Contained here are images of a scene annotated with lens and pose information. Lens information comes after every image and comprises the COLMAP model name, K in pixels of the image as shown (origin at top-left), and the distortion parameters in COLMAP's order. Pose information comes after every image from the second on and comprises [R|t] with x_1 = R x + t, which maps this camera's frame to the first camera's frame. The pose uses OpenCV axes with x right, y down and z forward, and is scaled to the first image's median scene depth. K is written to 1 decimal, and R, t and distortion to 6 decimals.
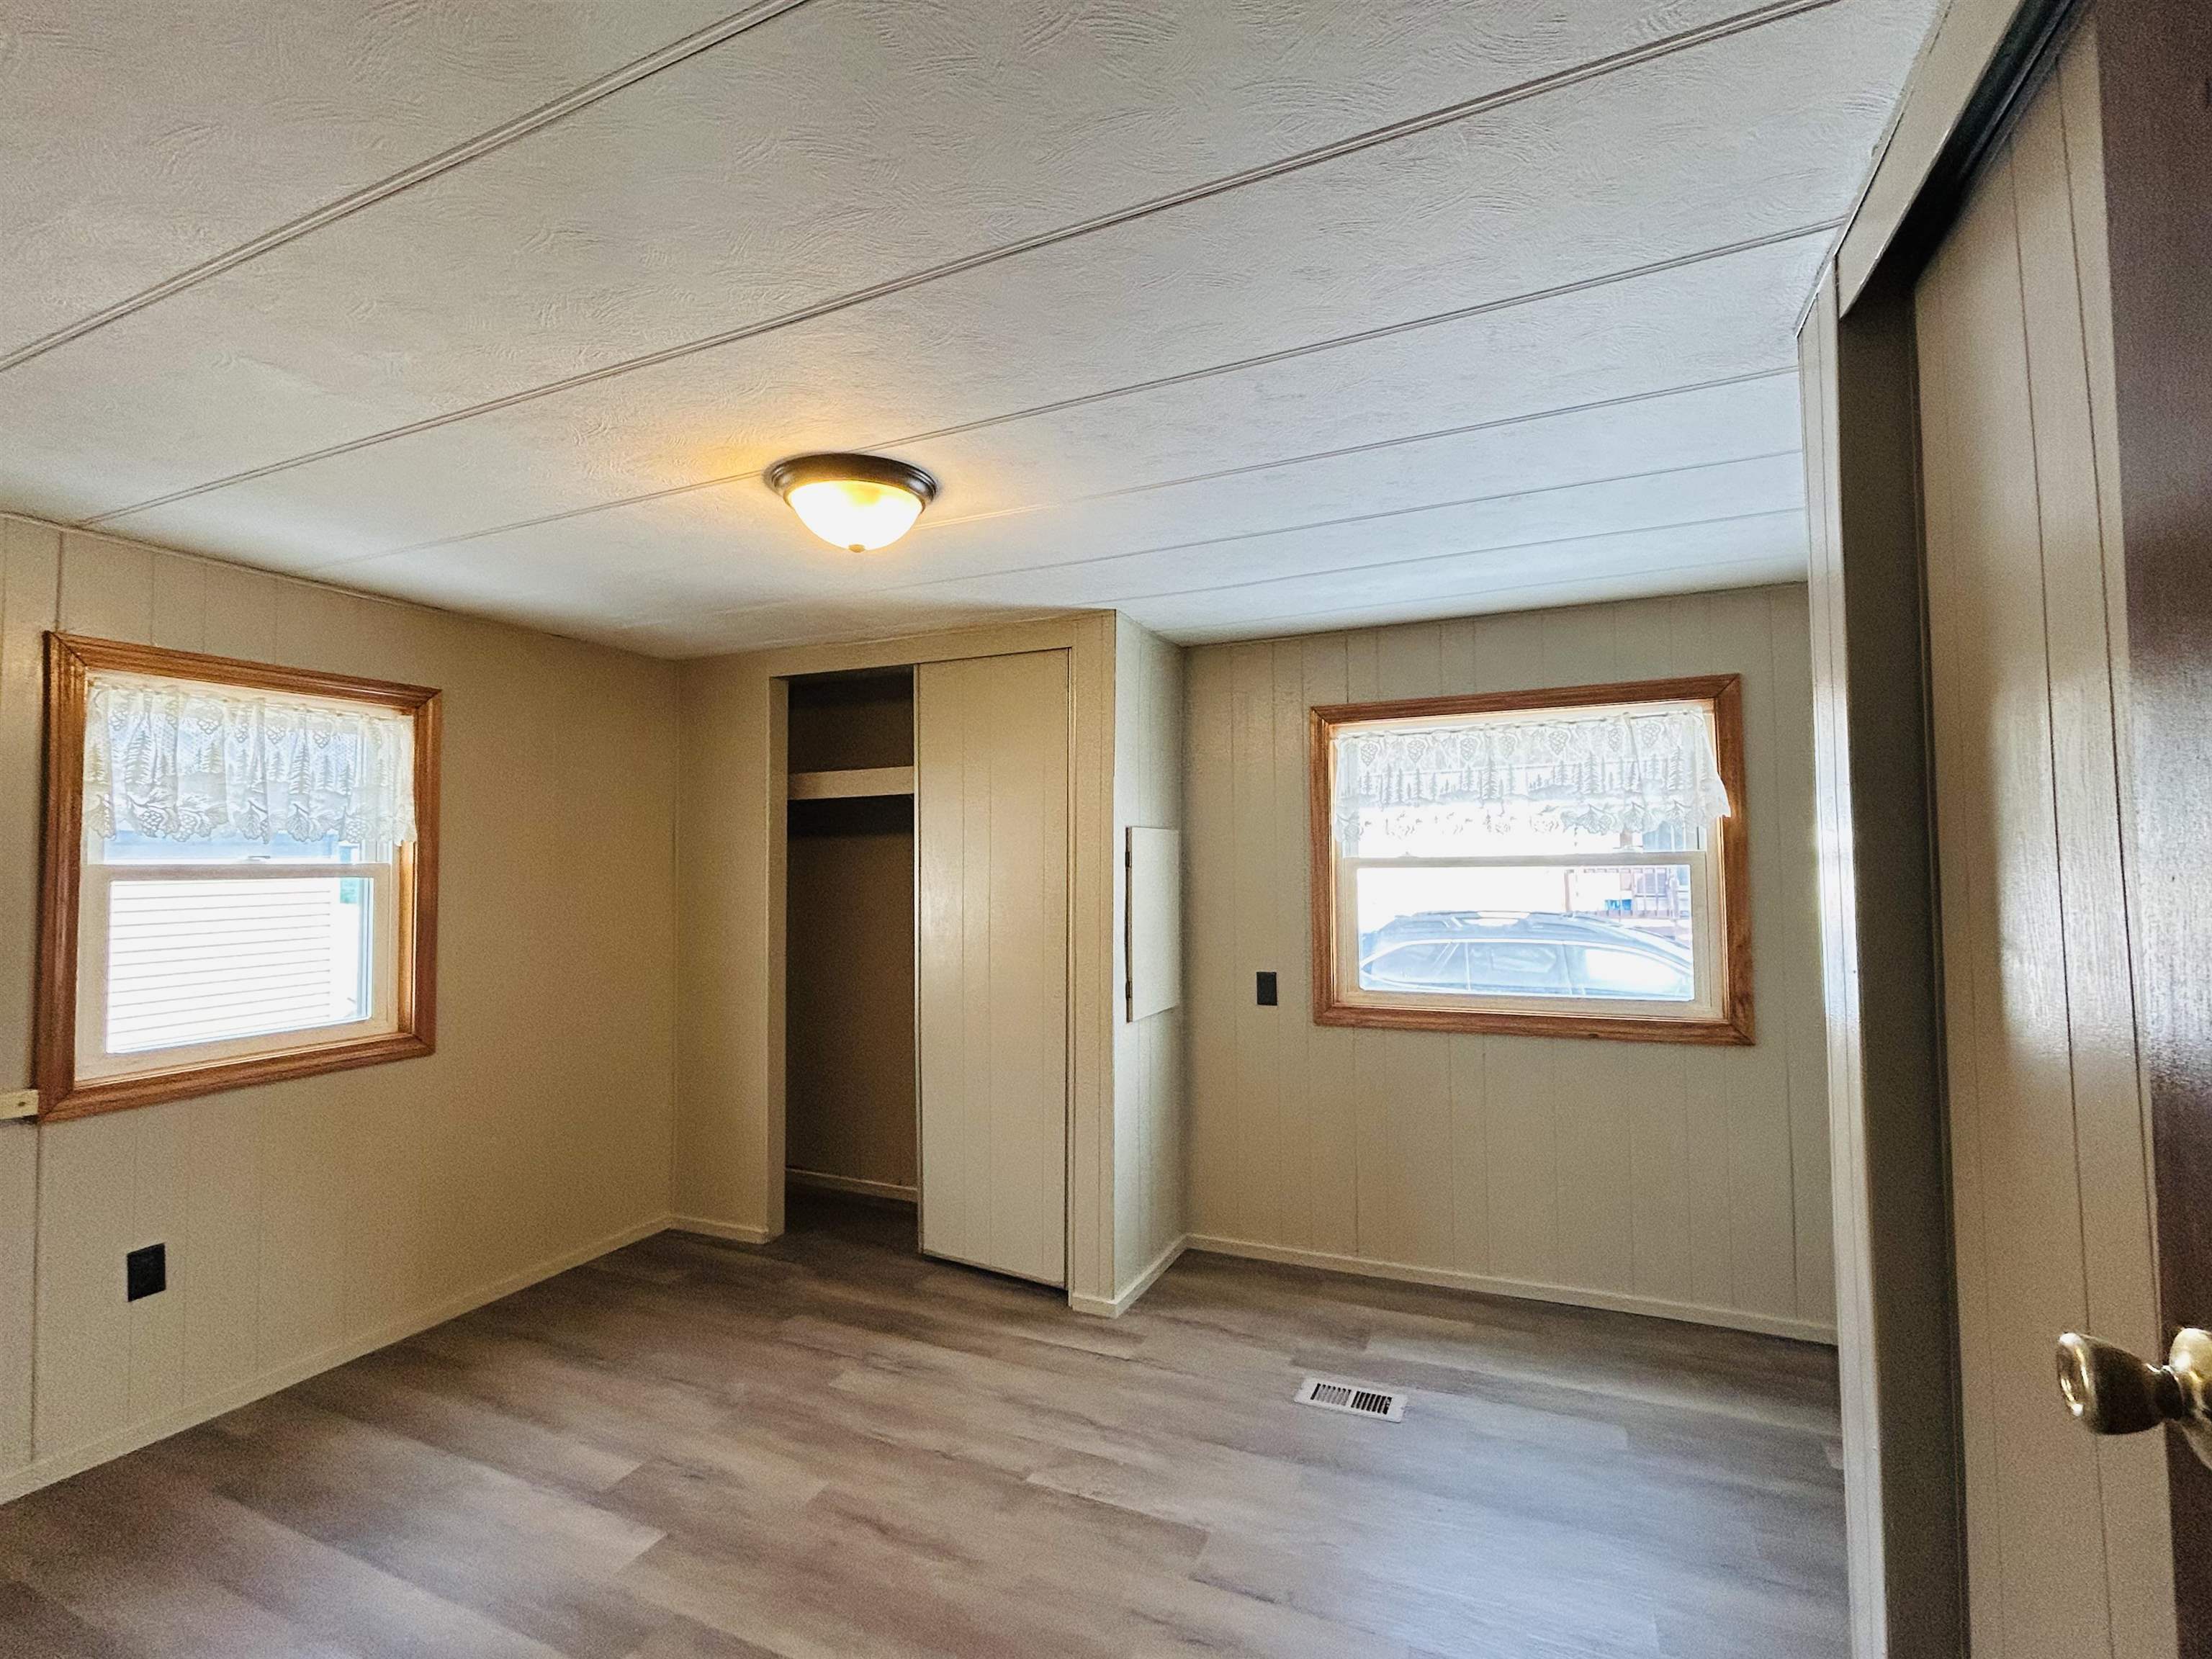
lens RADIAL K [[998.4, 0, 1107.5], [0, 998.4, 823.3], [0, 0, 1]] dist [0.001961, -0.000585]
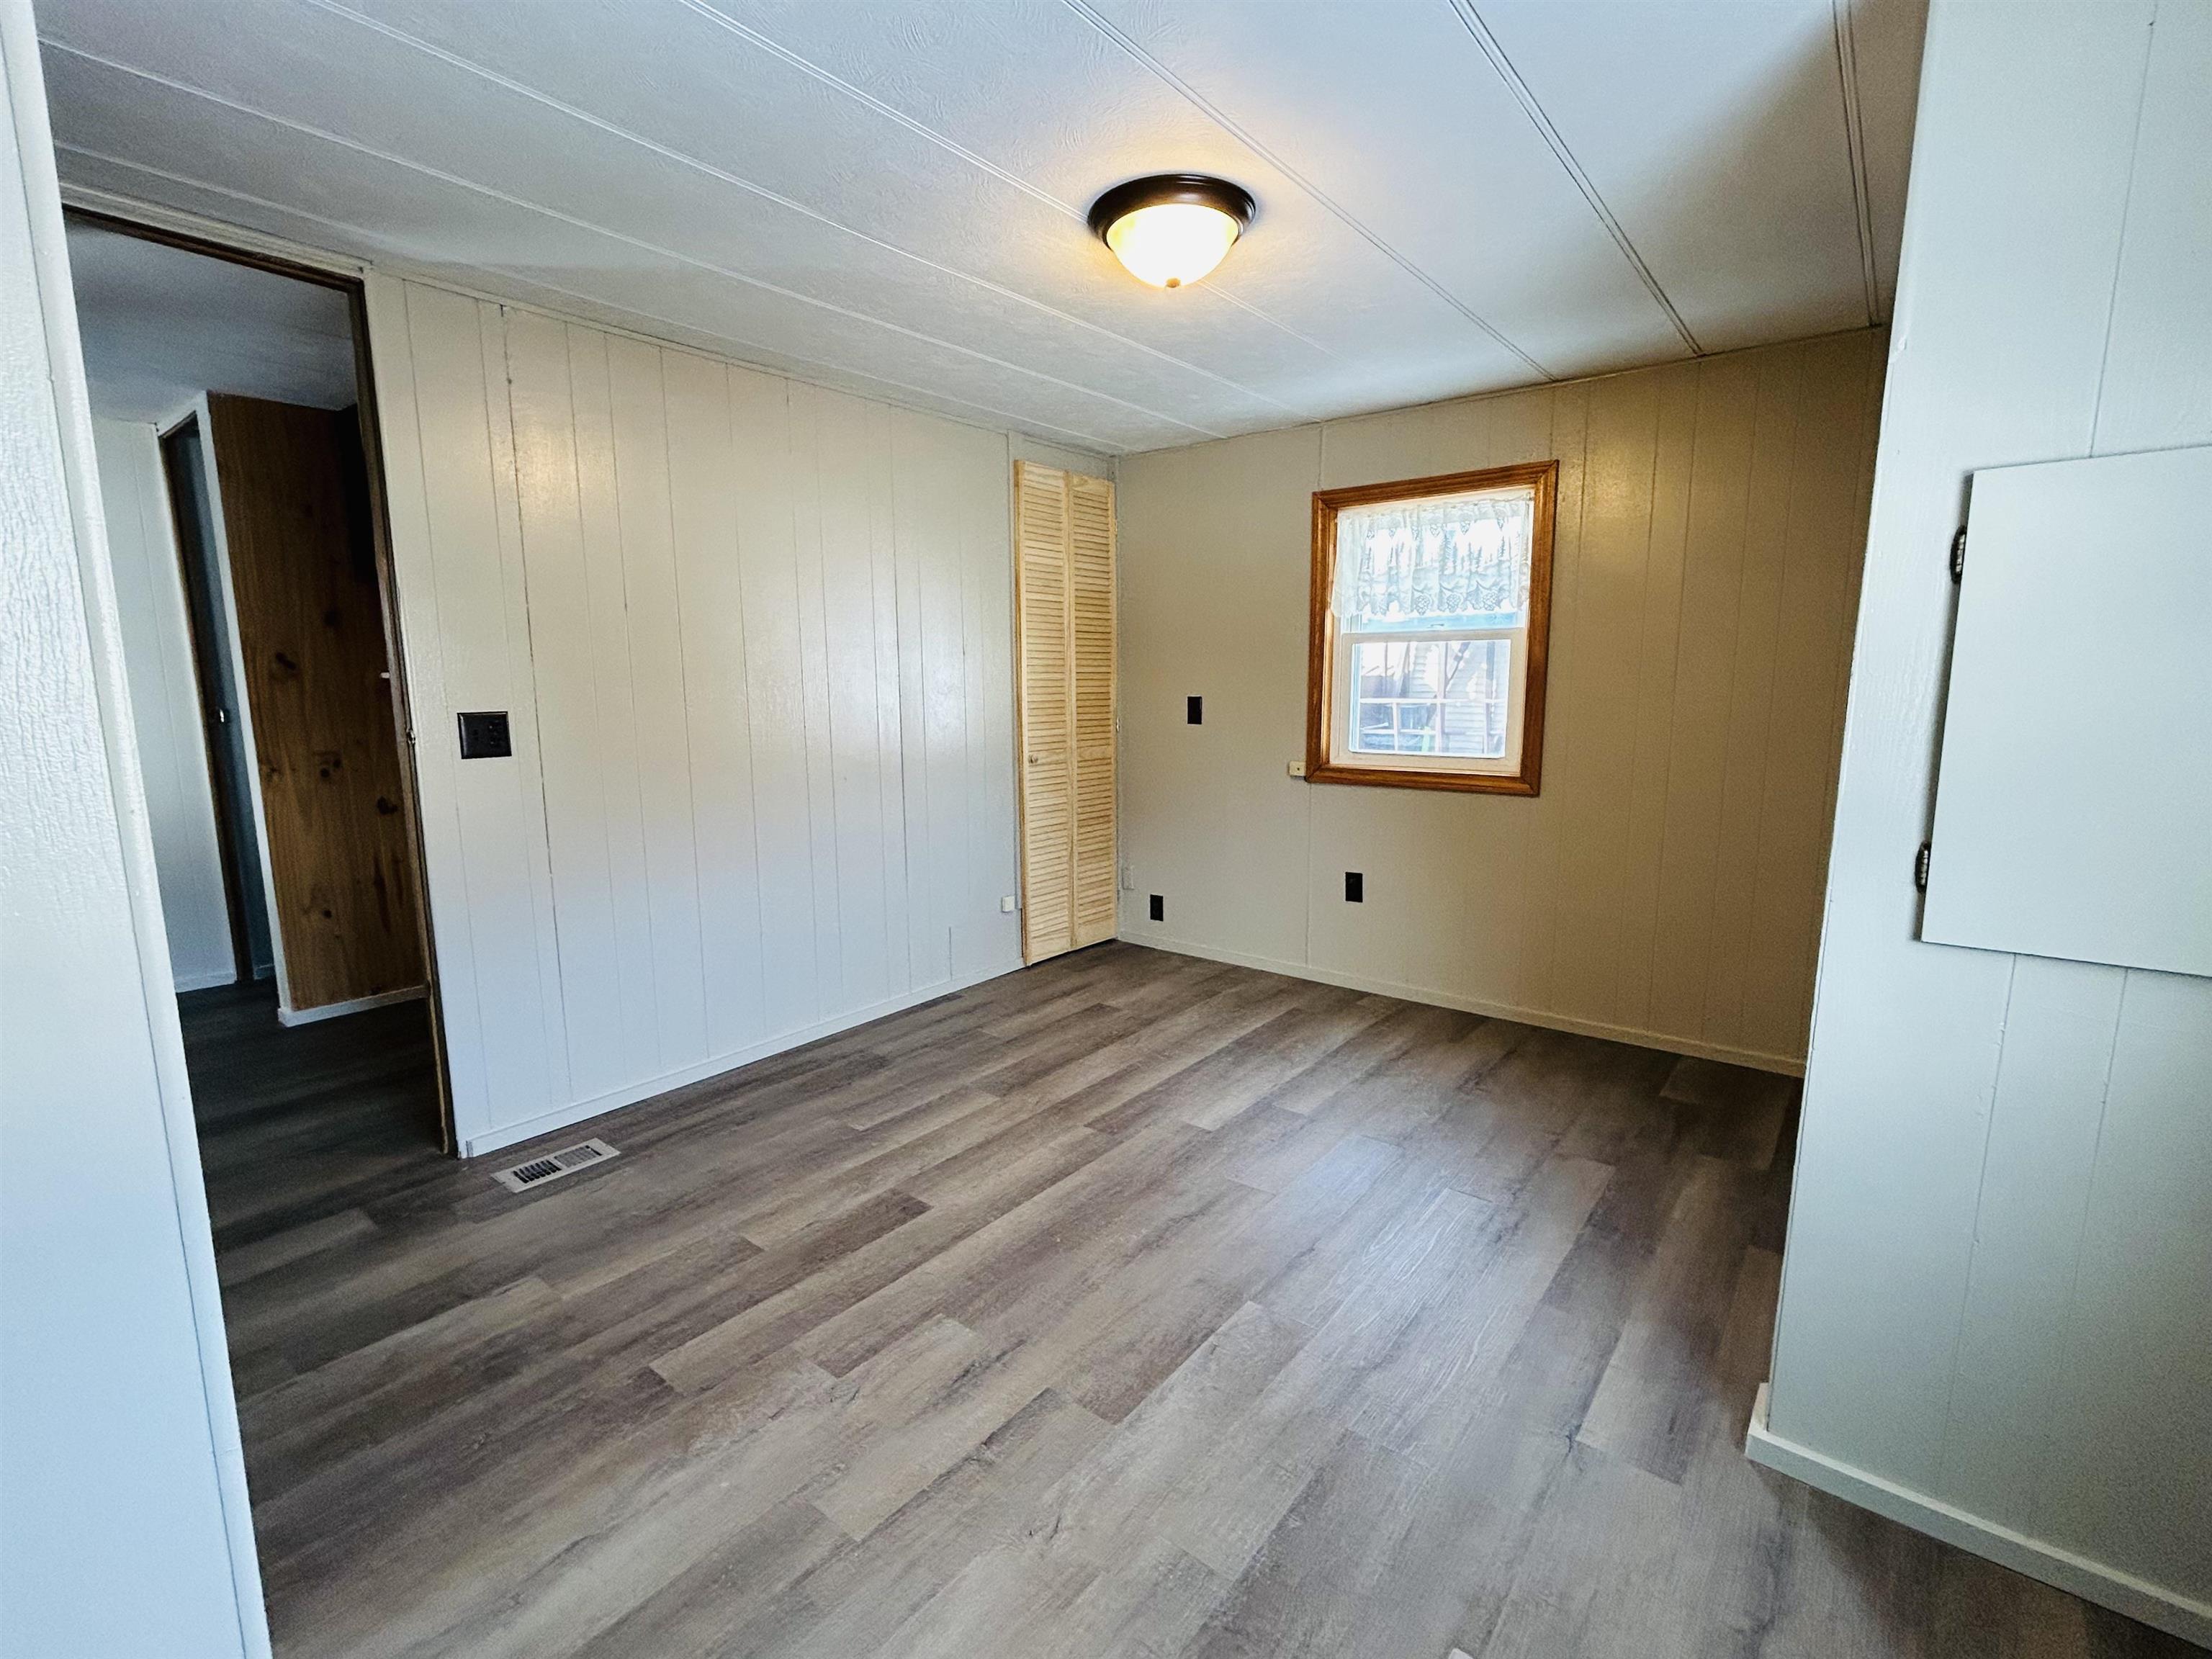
lens RADIAL K [[998.4, 0, 1107.5], [0, 998.4, 823.3], [0, 0, 1]] dist [0.001961, -0.000585]
pose [[-0.241769, 0.152804, -0.958227, 0.626005], [0.048977, 0.988186, 0.145224, 0.082741], [0.969097, -0.011821, -0.246397, 0.931016]]
